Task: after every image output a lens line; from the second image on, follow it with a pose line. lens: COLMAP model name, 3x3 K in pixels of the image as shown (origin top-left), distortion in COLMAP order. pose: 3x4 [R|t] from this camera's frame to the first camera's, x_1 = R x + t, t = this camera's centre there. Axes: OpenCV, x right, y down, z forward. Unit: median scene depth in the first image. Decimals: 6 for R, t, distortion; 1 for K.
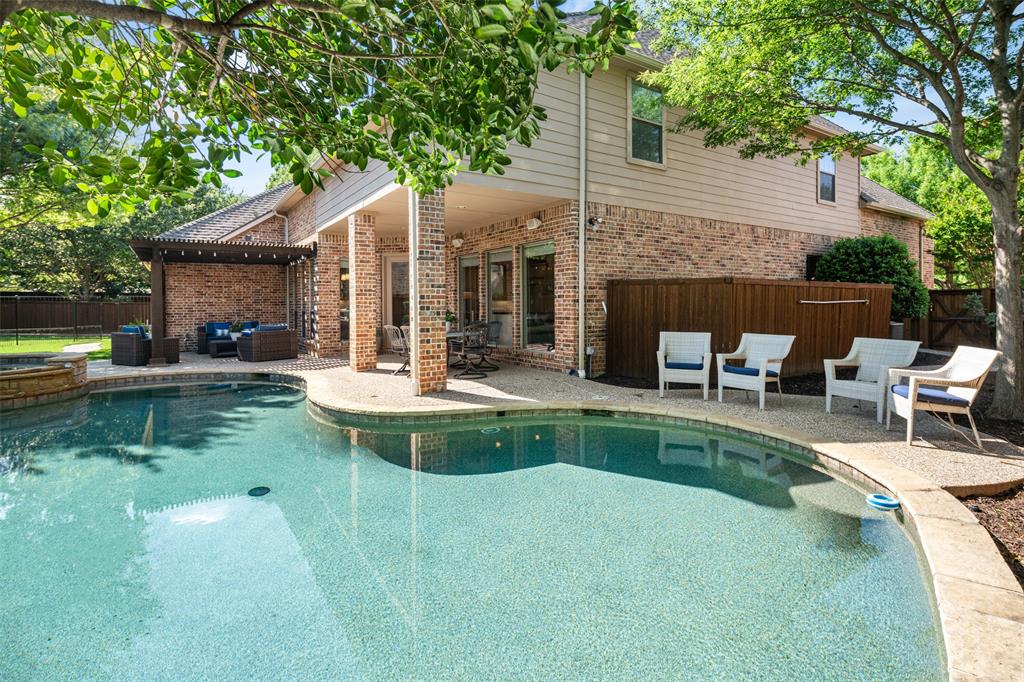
lens RADIAL K [[518.1, 0, 514.6], [0, 518.1, 317.0], [0, 0, 1]] dist [0.000497, 0.000054]
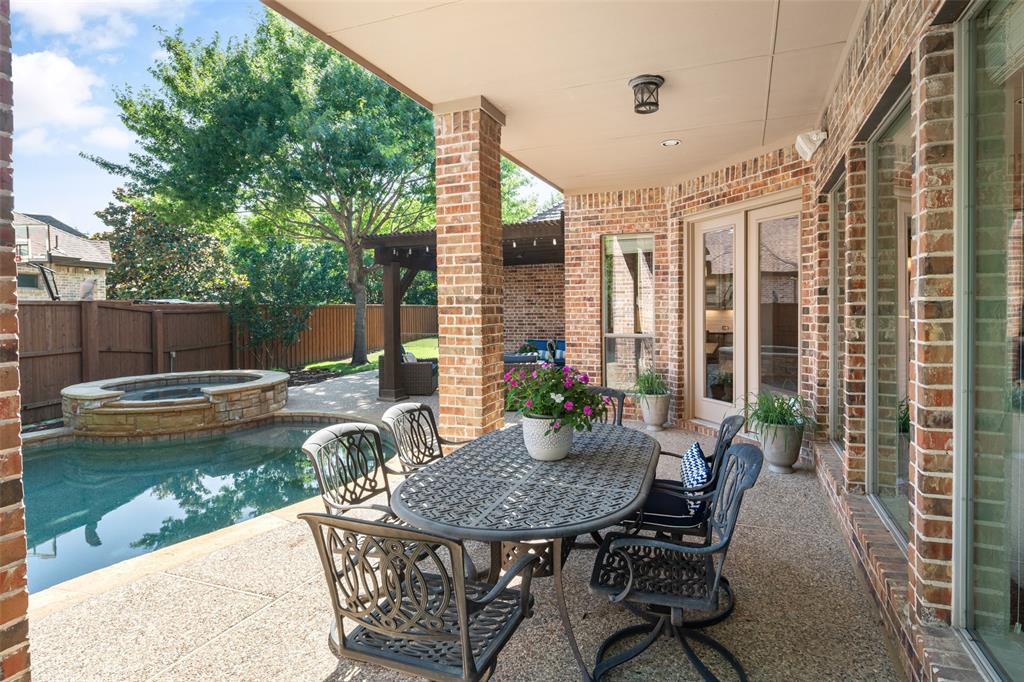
lens RADIAL K [[518.1, 0, 514.6], [0, 518.1, 317.0], [0, 0, 1]] dist [0.000497, 0.000054]
pose [[0.542194, 0.012342, -0.840163, 0.088279], [-0.013719, 0.999889, 0.005835, -0.048280], [0.840141, 0.008362, 0.542303, 0.956854]]
